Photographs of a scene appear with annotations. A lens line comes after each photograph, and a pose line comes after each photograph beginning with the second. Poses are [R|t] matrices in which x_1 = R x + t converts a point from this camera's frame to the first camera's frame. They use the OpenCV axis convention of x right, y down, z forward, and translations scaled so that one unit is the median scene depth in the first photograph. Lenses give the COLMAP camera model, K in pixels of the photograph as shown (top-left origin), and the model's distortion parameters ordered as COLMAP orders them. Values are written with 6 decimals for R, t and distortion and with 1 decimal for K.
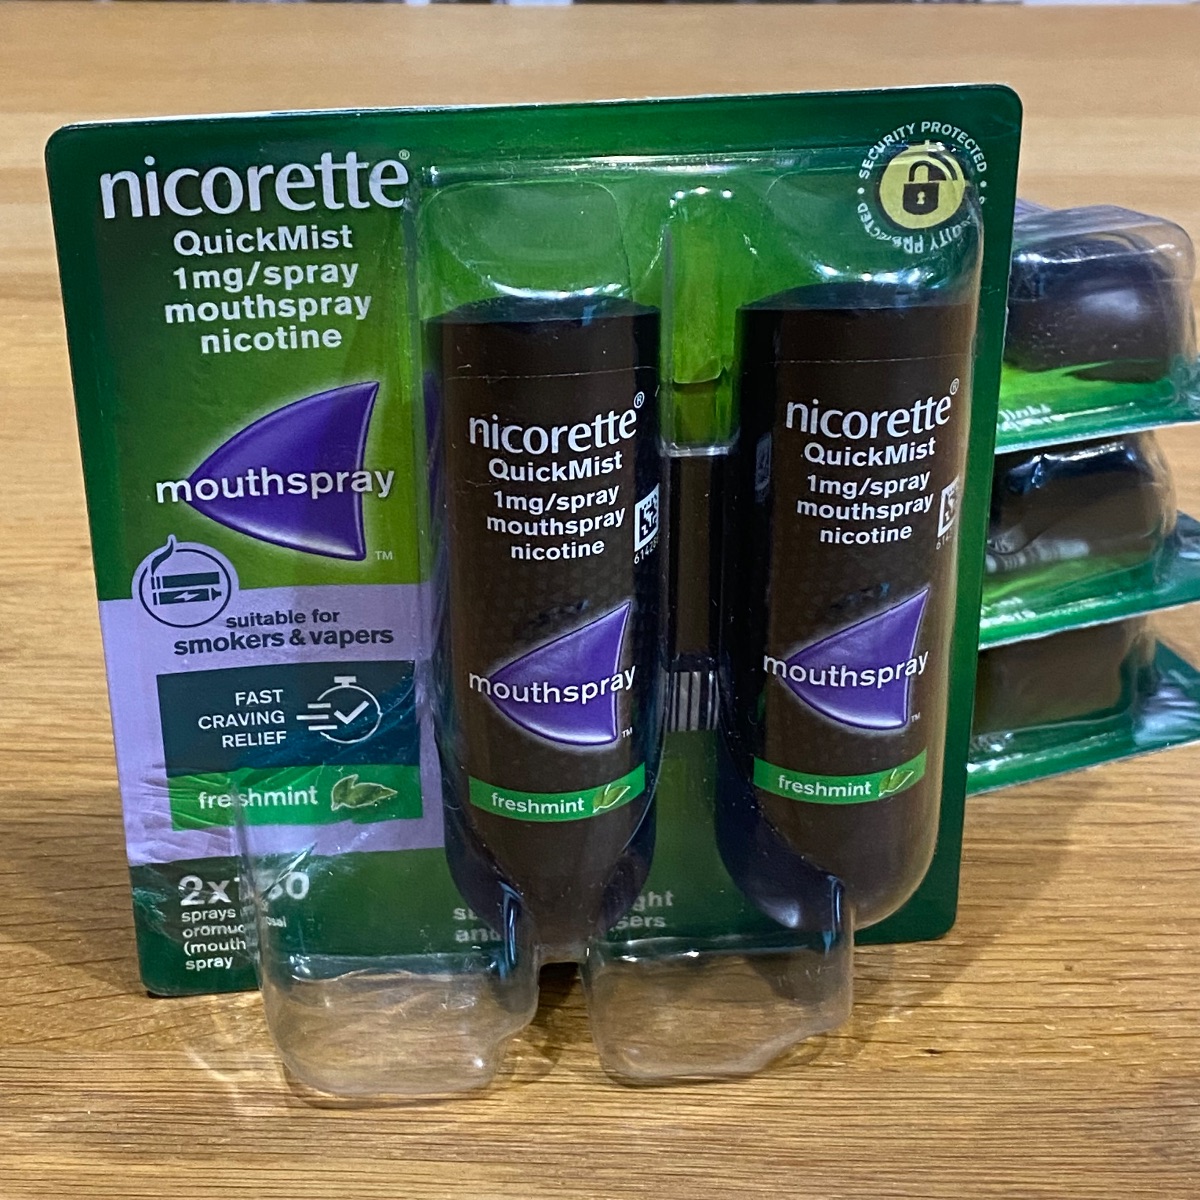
lens RADIAL K [[2488.3, 0, 556.1], [0, 2488.3, 539.5], [0, 0, 1]] dist [0.183140, 0.000000]
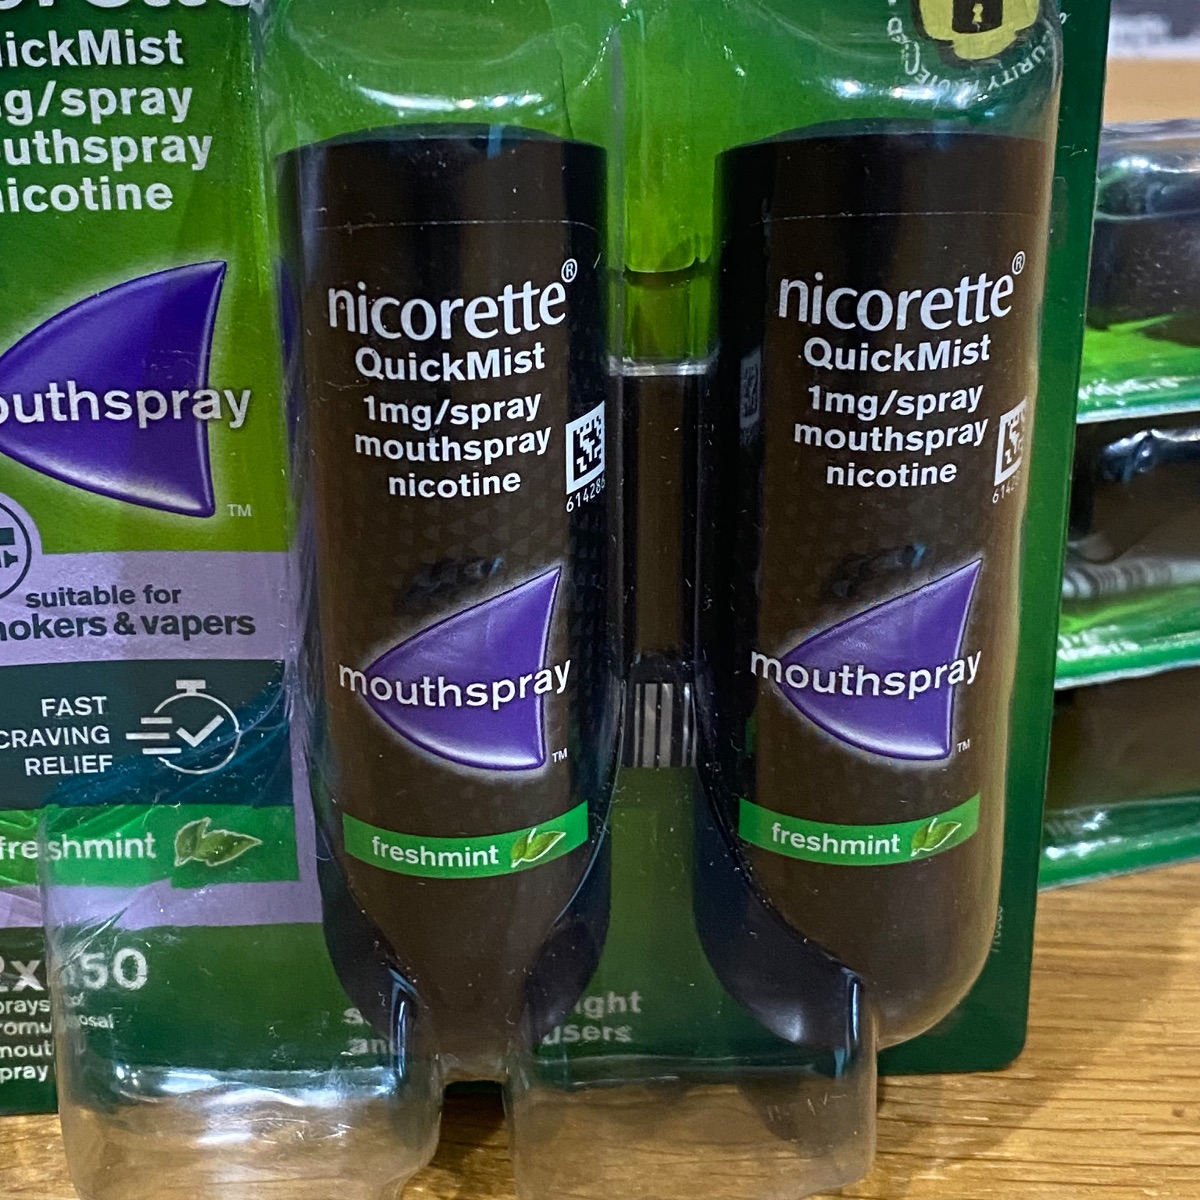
lens RADIAL K [[2503.9, 0, 568.8], [0, 2503.9, 552.4], [0, 0, 1]] dist [0.141540, 0.000000]
pose [[0.998955, 0.020158, -0.041029, 0.060214], [-0.022614, 0.997924, -0.060307, 0.063062], [0.039728, 0.061171, 0.997336, 0.276576]]
